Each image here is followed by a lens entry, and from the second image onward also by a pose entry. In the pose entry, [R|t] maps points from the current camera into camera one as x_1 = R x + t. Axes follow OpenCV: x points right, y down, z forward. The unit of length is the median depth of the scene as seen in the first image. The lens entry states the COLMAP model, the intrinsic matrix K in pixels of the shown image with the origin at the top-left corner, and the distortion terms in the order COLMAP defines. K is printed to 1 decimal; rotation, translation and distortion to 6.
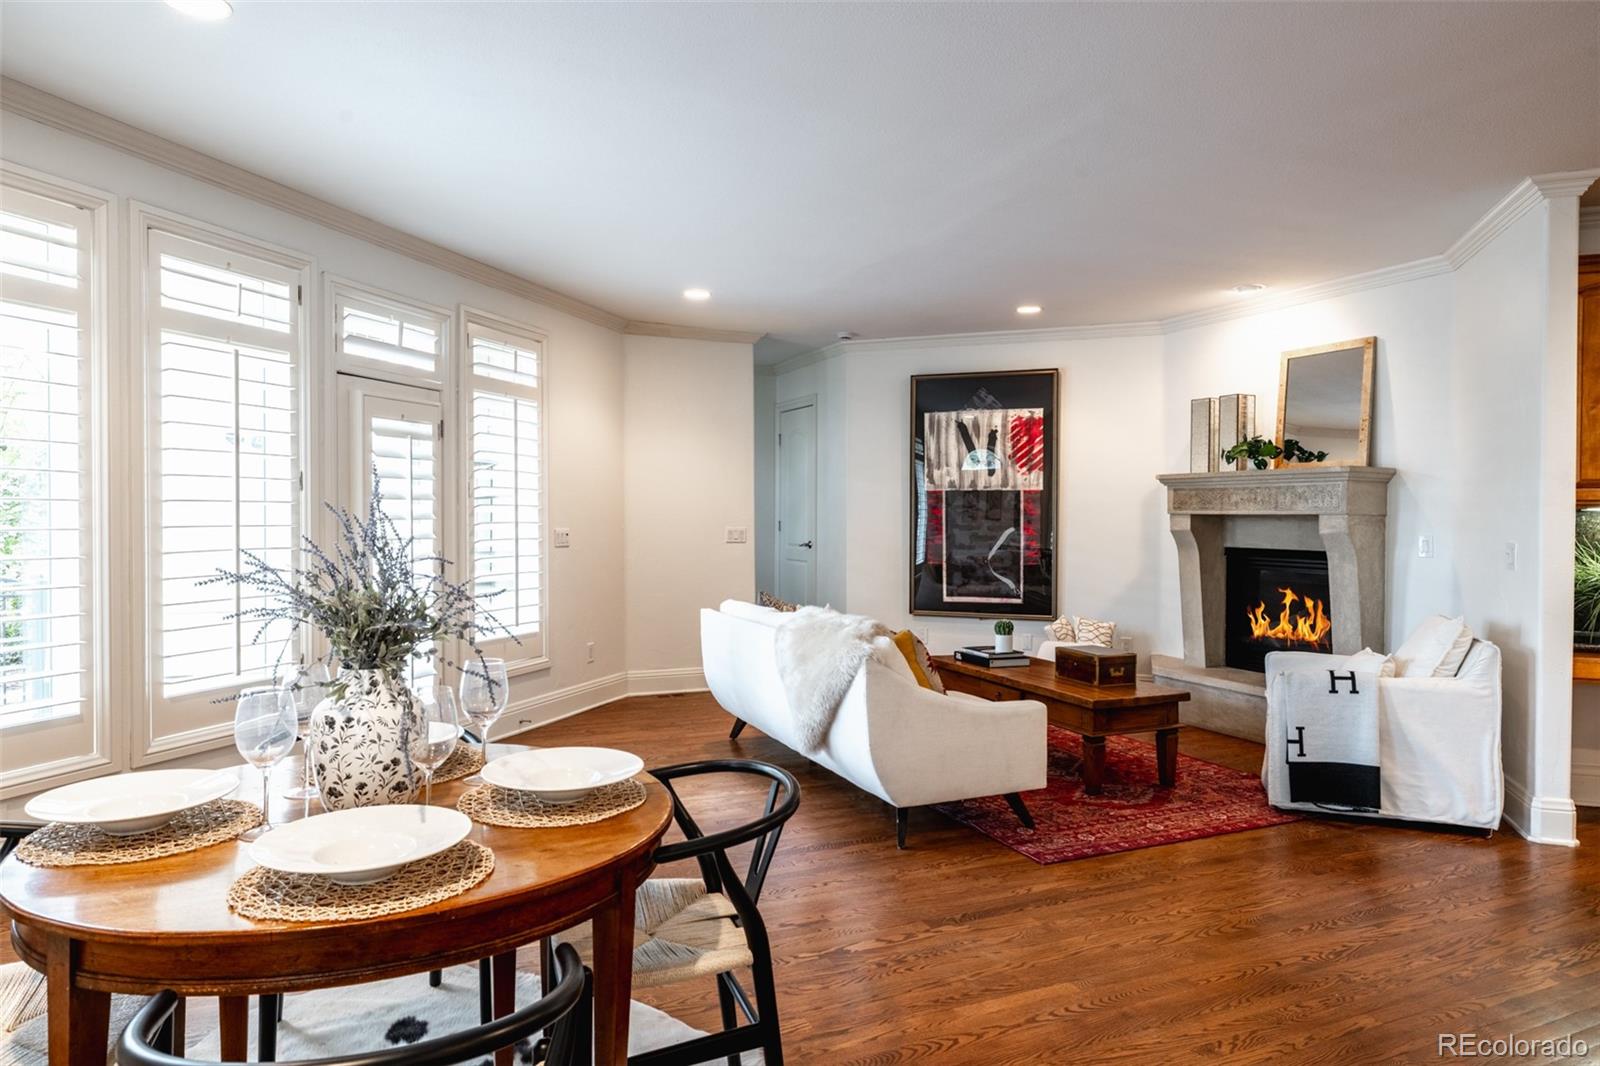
lens RADIAL K [[965.8, 0, 798.9], [0, 965.8, 531.3], [0, 0, 1]] dist [0.003967, -0.002356]
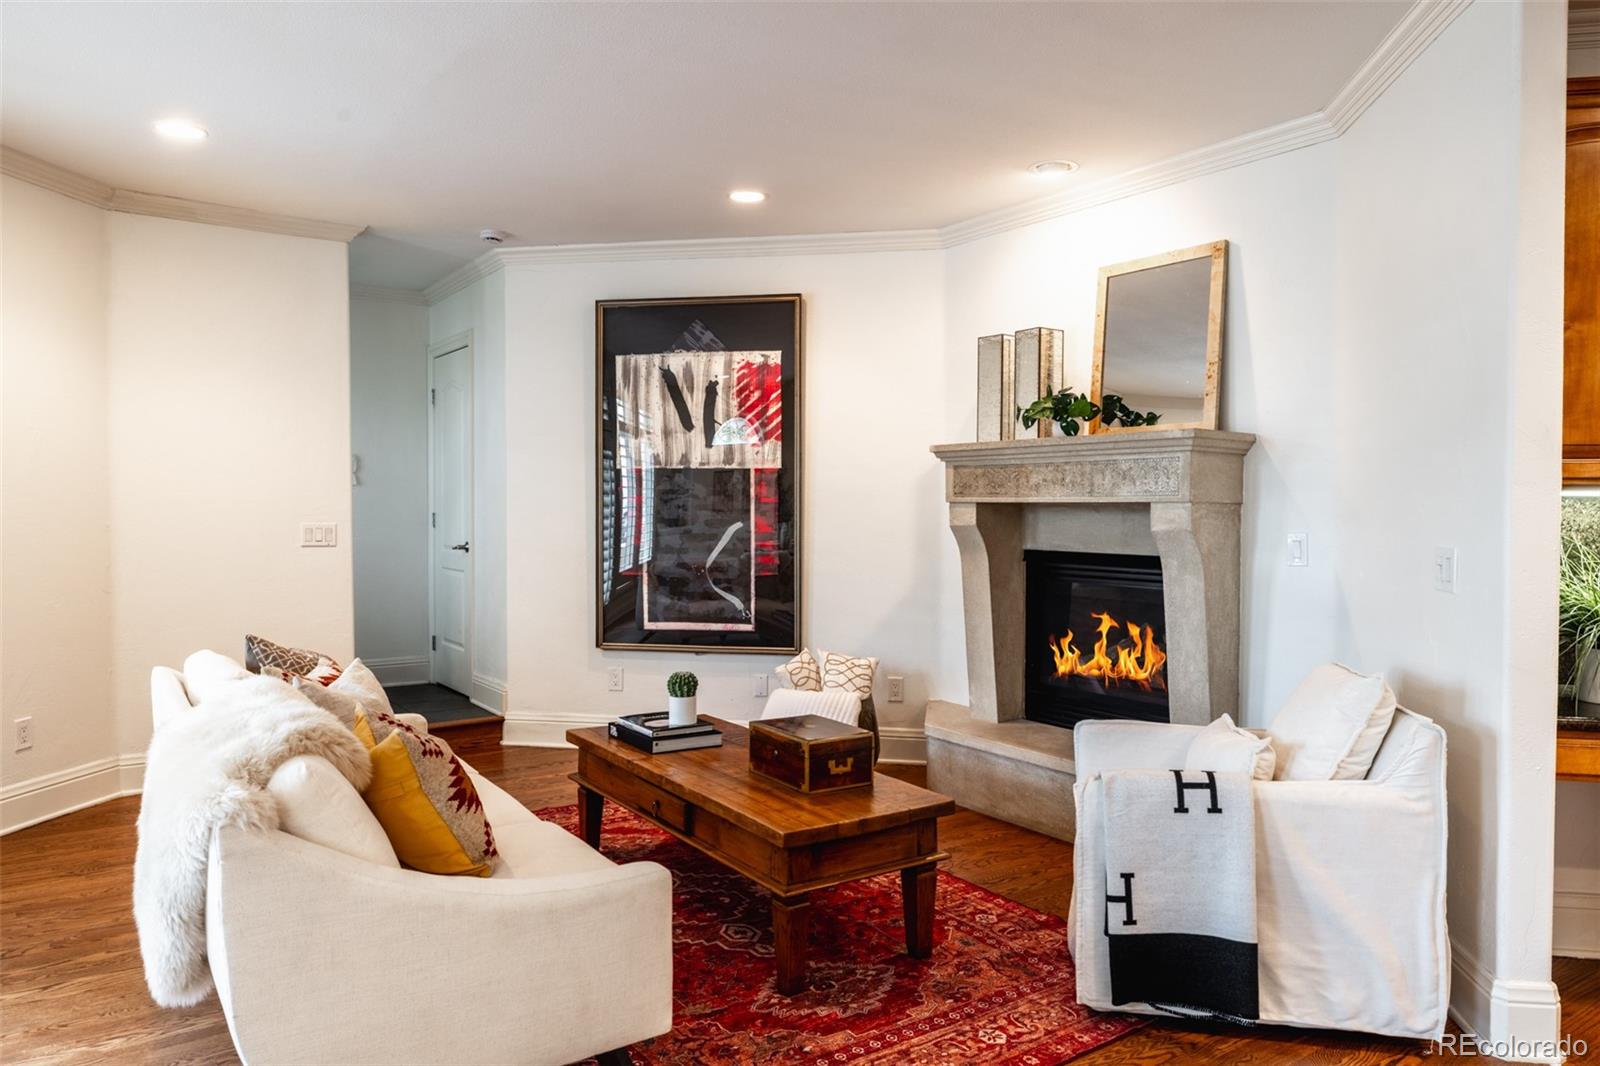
lens RADIAL K [[1032.3, 0, 803.1], [0, 1032.3, 535.0], [0, 0, 1]] dist [-0.003698, 0.009675]
pose [[0.983410, -0.005324, 0.181320, 0.166657], [0.003325, 0.999930, 0.011330, -0.003563], [-0.181367, -0.010539, 0.983359, 0.330364]]
